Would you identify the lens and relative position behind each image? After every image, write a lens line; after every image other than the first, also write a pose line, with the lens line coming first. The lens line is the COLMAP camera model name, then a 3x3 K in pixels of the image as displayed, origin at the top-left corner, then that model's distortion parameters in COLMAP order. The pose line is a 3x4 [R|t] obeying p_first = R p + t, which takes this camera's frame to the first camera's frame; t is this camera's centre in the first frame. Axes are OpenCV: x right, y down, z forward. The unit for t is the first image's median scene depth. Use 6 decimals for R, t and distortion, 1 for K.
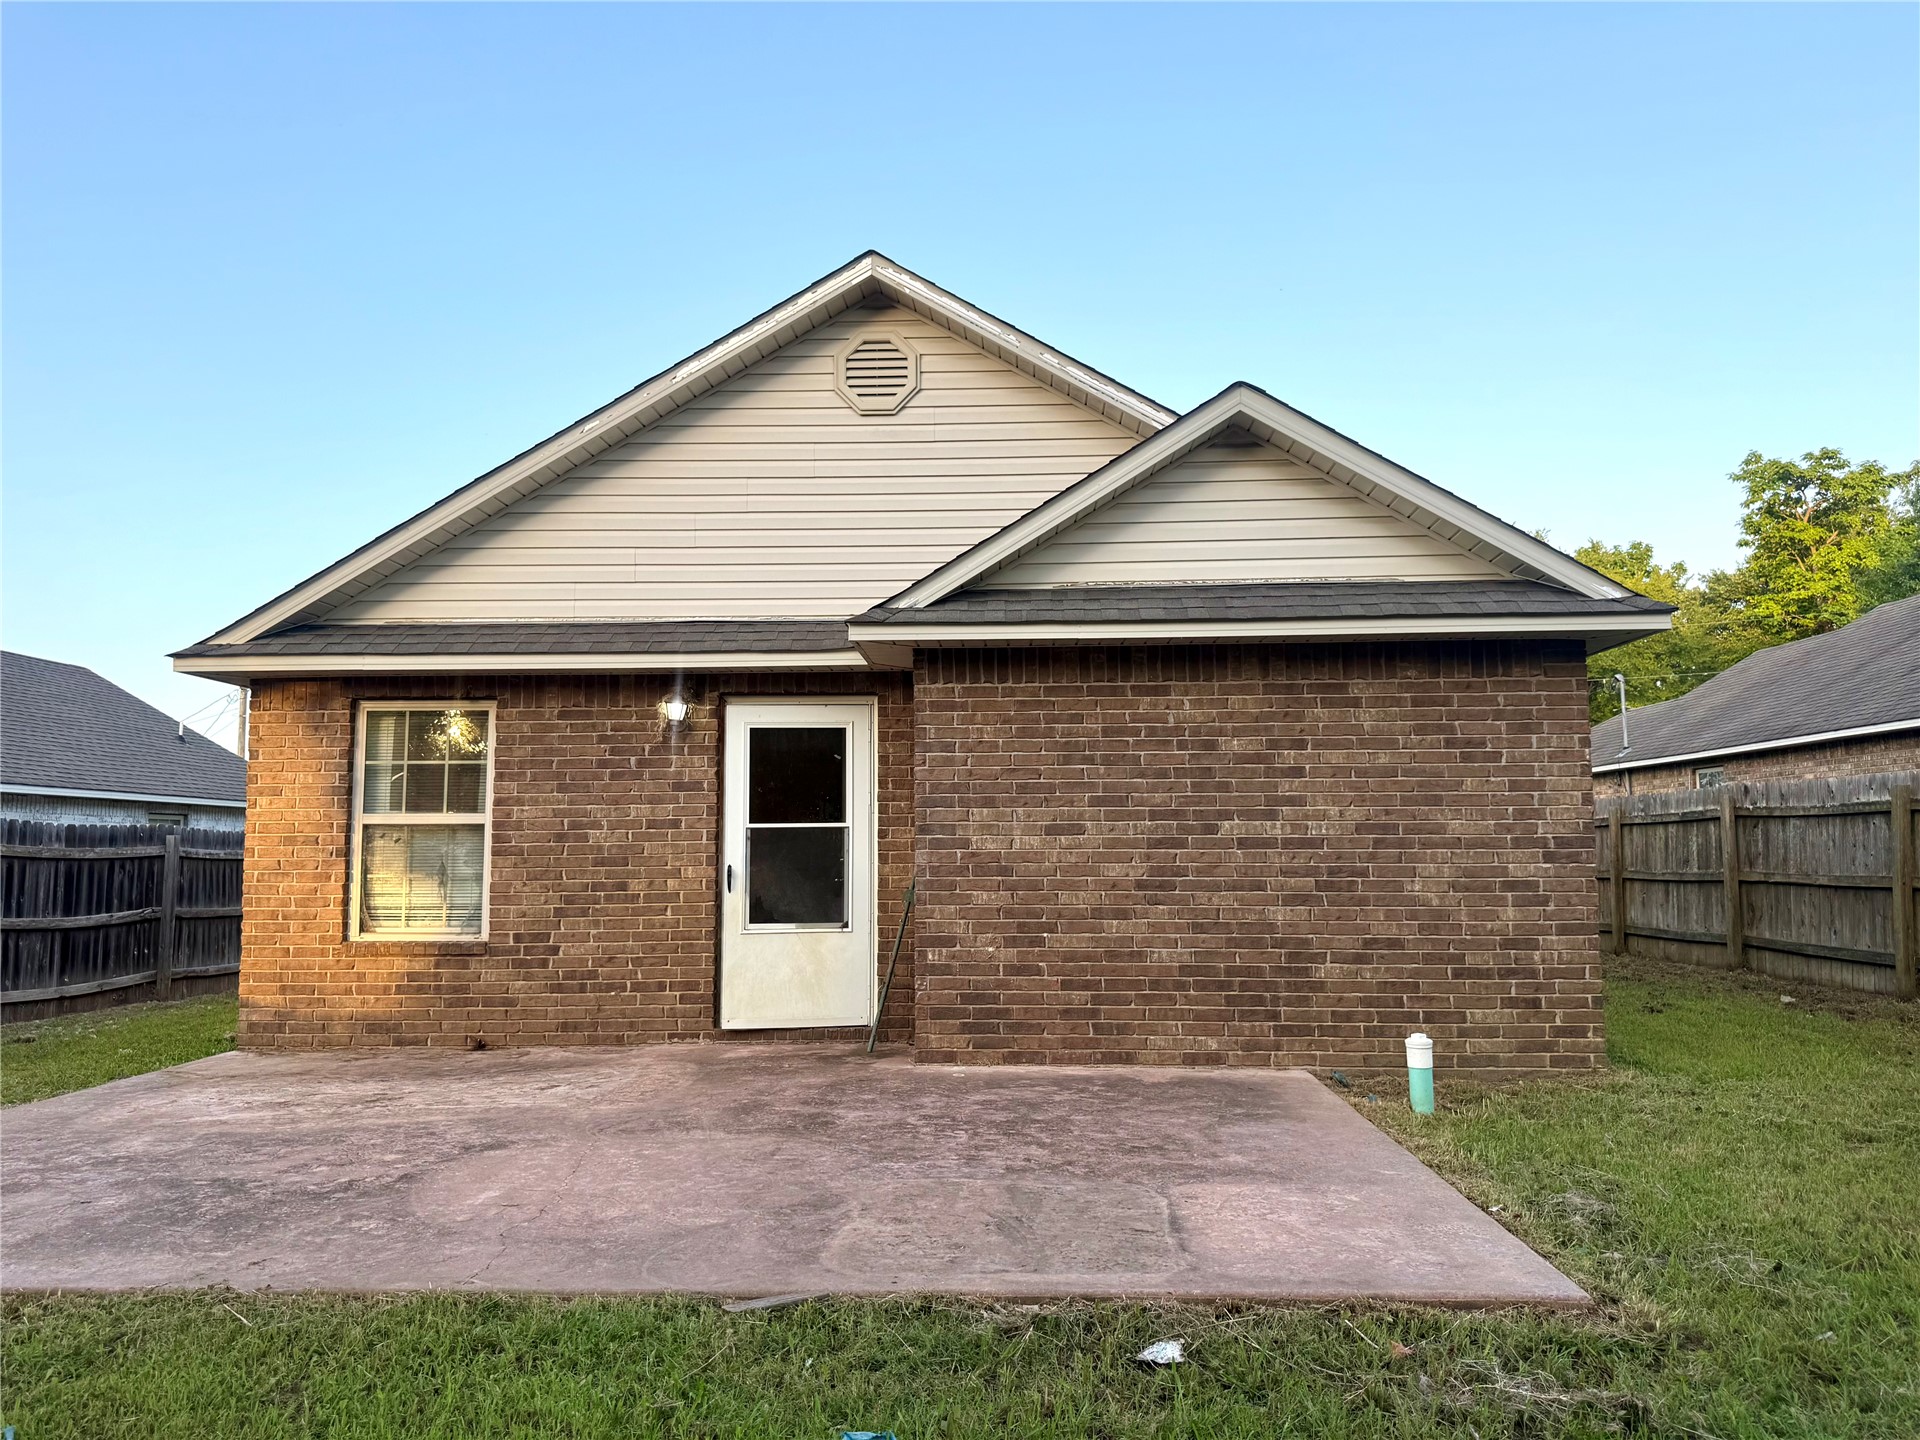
lens RADIAL K [[1336.7, 0, 967.7], [0, 1336.7, 730.2], [0, 0, 1]] dist [0.021937, -0.031254]
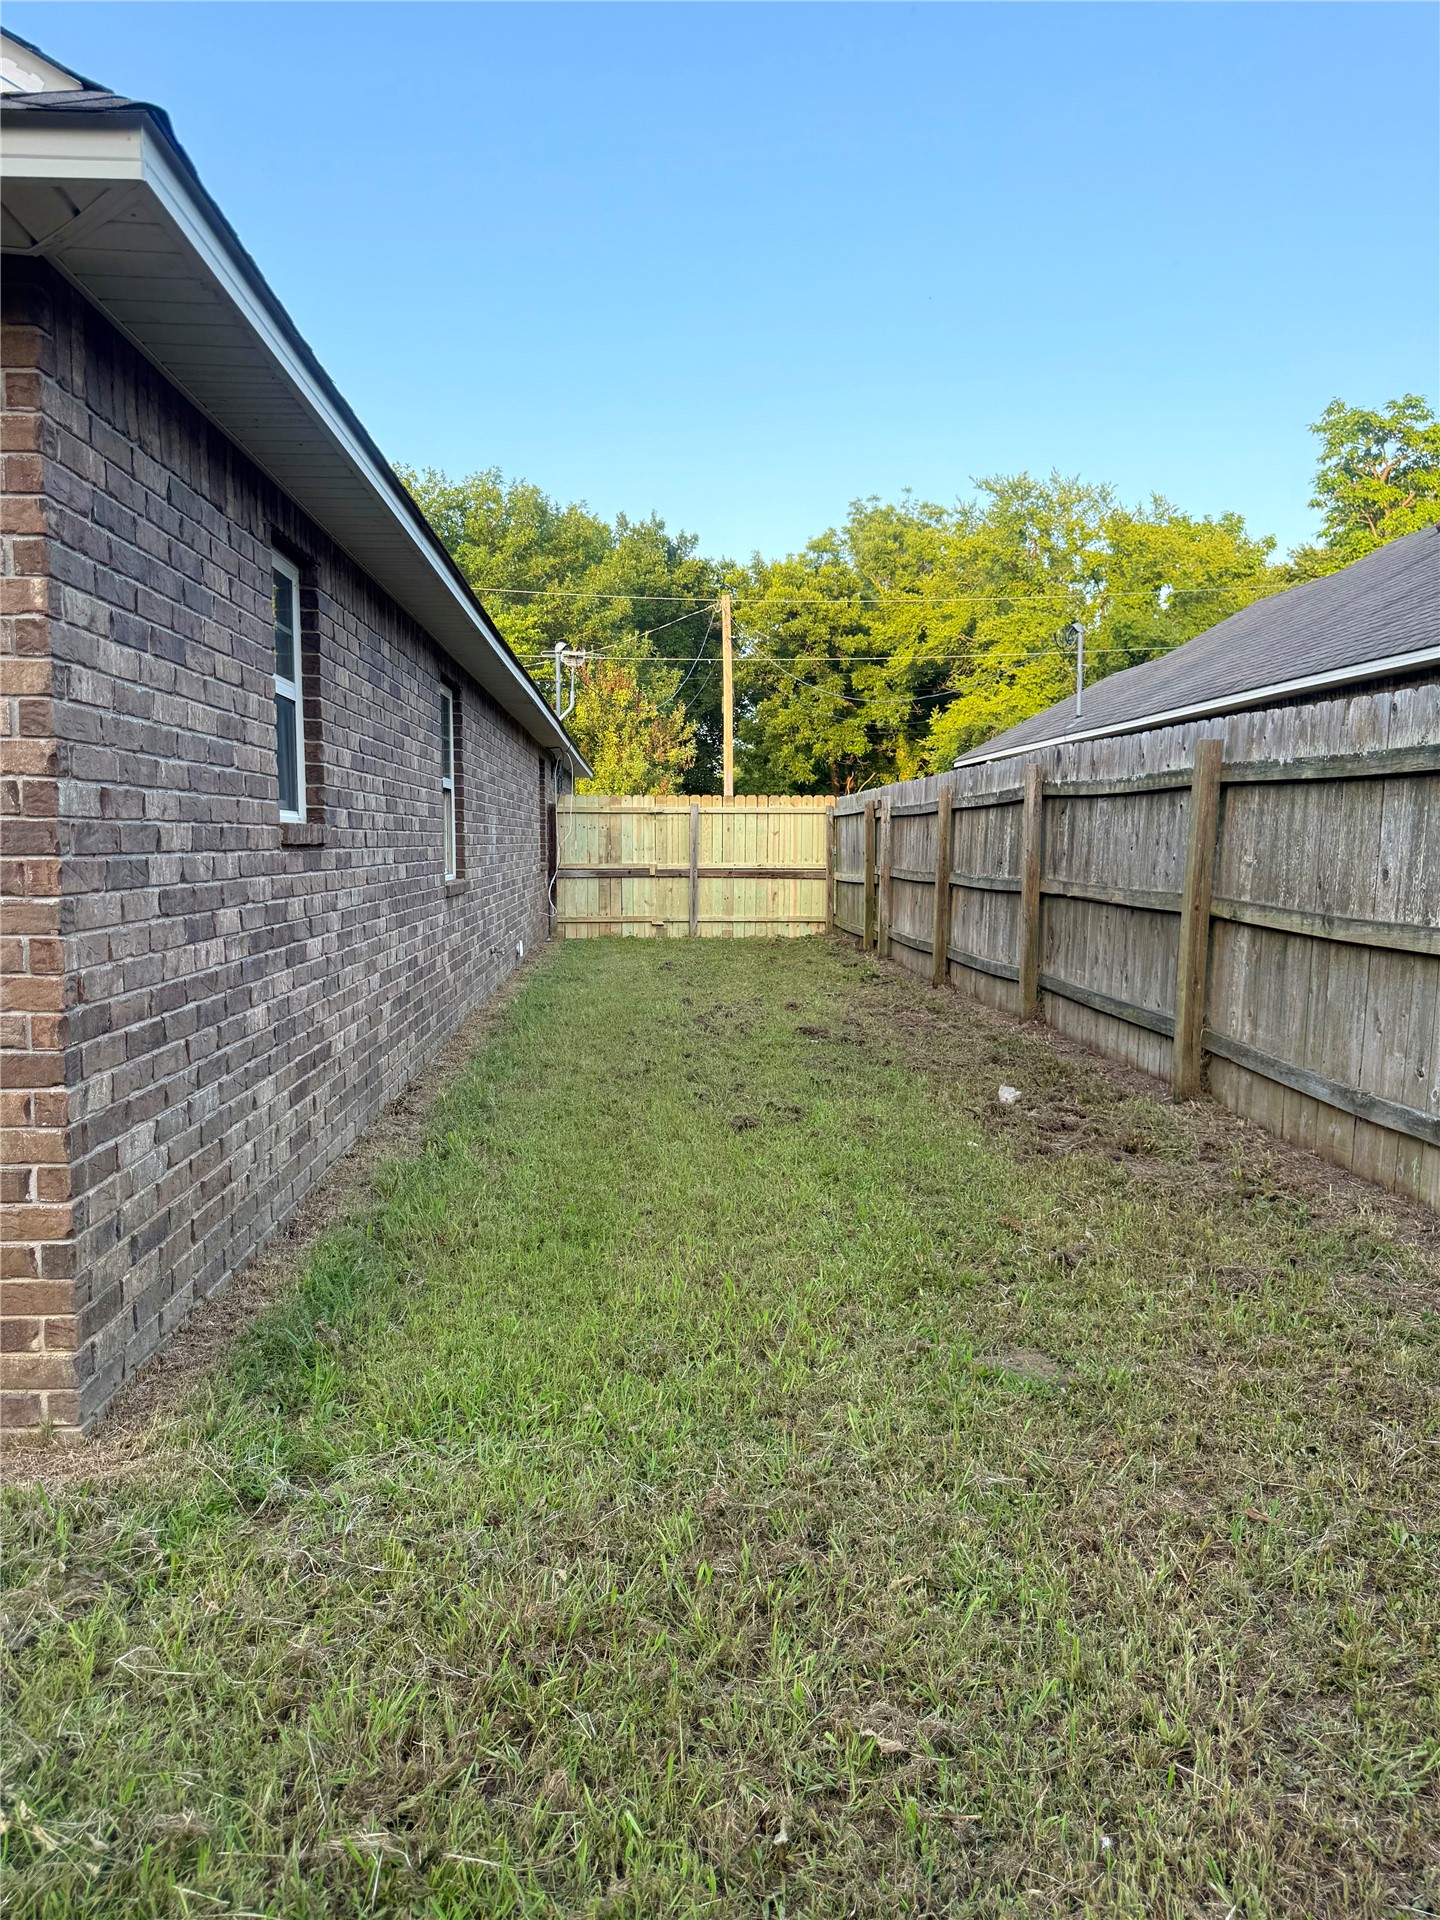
lens RADIAL K [[1336.7, 0, 715.1], [0, 1336.7, 958.2], [0, 0, 1]] dist [0.021937, -0.031254]
pose [[0.995751, -0.003117, 0.092038, 0.353858], [-0.013522, 0.983647, 0.179600, 0.026616], [-0.091093, -0.180081, 0.979425, 0.356012]]
